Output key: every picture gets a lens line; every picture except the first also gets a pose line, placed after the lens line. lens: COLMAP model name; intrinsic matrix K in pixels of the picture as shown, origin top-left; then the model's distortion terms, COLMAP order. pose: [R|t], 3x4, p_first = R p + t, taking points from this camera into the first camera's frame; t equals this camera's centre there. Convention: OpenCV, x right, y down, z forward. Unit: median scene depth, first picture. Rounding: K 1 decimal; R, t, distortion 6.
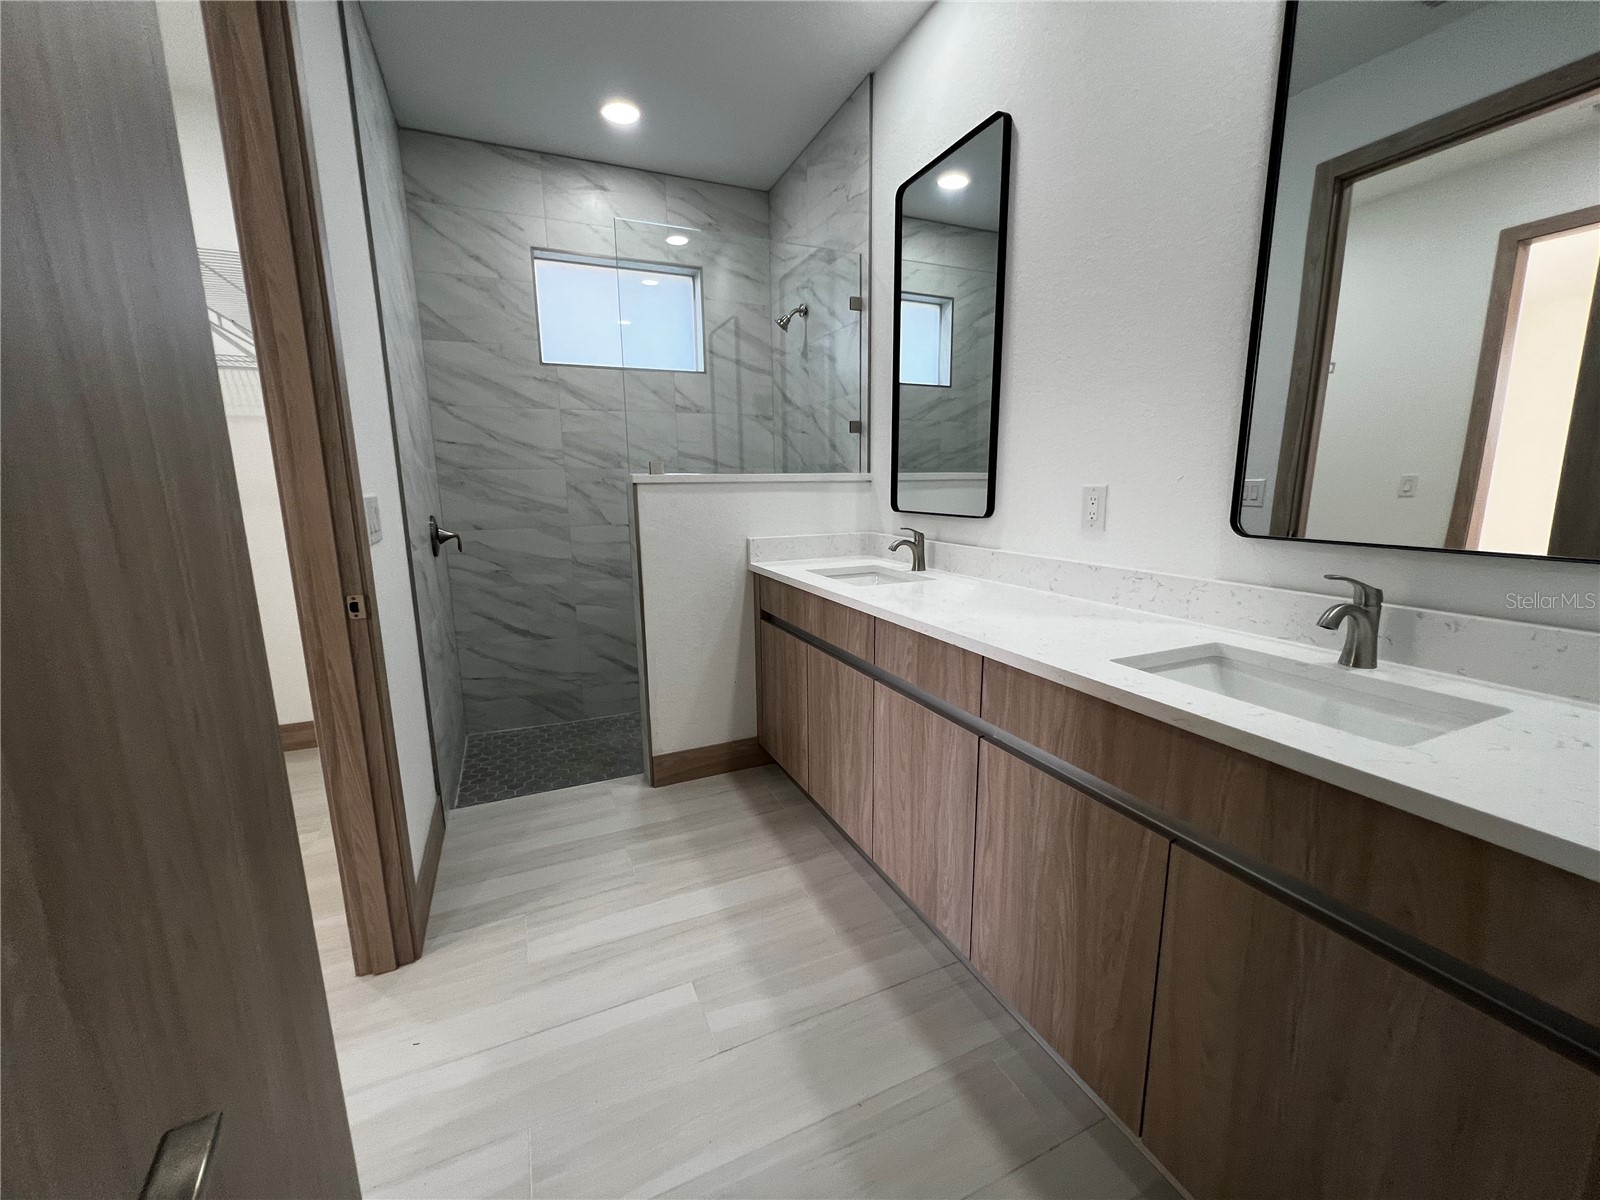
lens RADIAL K [[641.2, 0, 796.3], [0, 641.2, 604.9], [0, 0, 1]] dist [-0.010459, 0.000064]
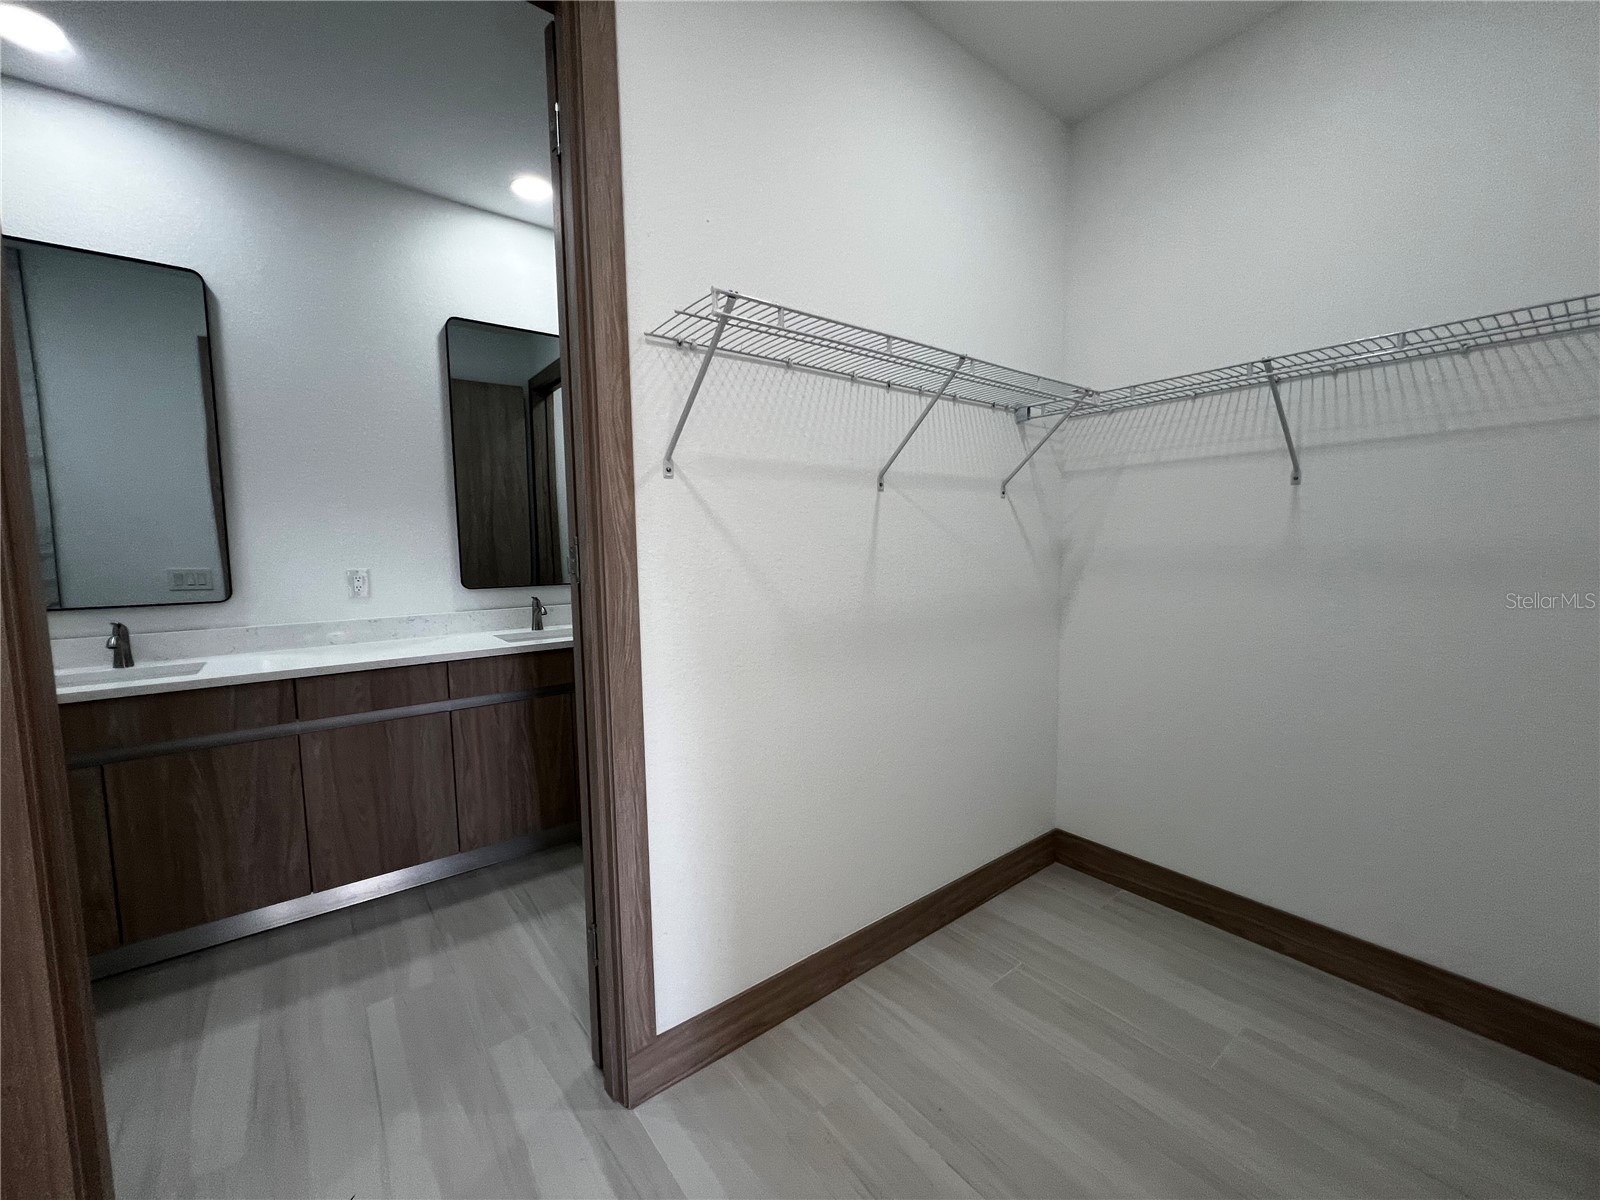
lens RADIAL K [[637.7, 0, 800.0], [0, 637.7, 600.0], [0, 0, 1]] dist [-0.001178, 0.000705]
pose [[-0.246876, -0.069941, 0.966520, -1.367991], [0.200989, 0.972007, 0.121676, -0.091055], [-0.947974, 0.224299, -0.225908, 0.361520]]
